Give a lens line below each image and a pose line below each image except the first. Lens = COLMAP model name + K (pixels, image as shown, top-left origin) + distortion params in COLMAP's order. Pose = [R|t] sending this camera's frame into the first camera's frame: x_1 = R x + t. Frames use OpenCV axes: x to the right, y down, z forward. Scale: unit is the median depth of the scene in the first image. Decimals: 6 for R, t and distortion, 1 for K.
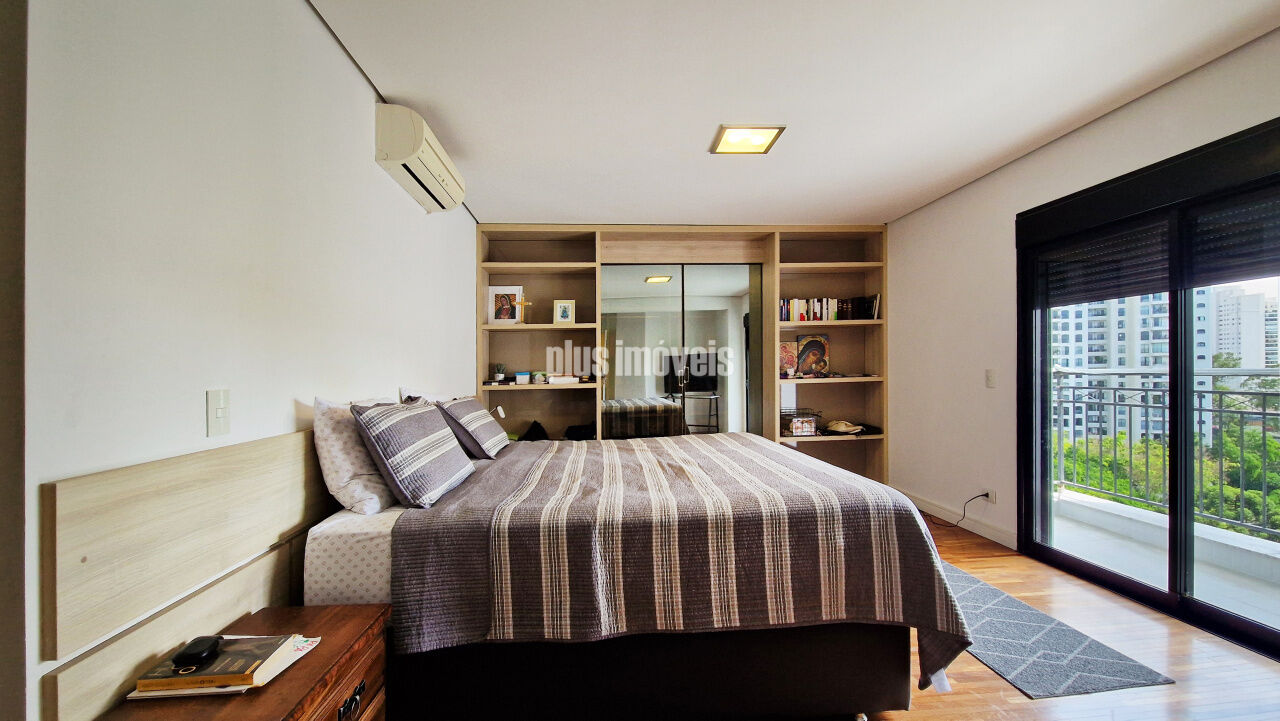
lens RADIAL K [[529.0, 0, 645.9], [0, 529.0, 381.4], [0, 0, 1]] dist [0.000806, 0.000055]
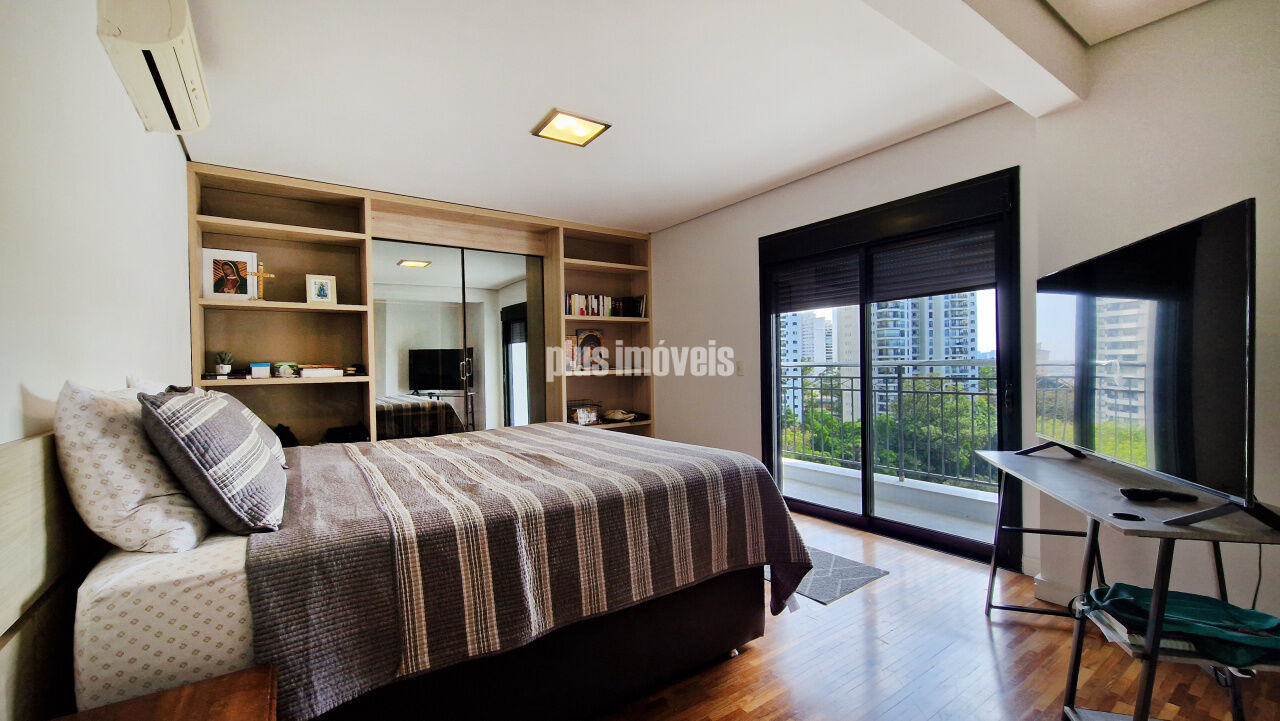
lens RADIAL K [[524.1, 0, 643.2], [0, 524.1, 385.6], [0, 0, 1]] dist [-0.004726, -0.000181]
pose [[0.862863, -0.016965, 0.505153, -0.312978], [0.012742, 0.999849, 0.011814, 0.032924], [-0.505277, -0.003757, 0.862949, 0.106351]]
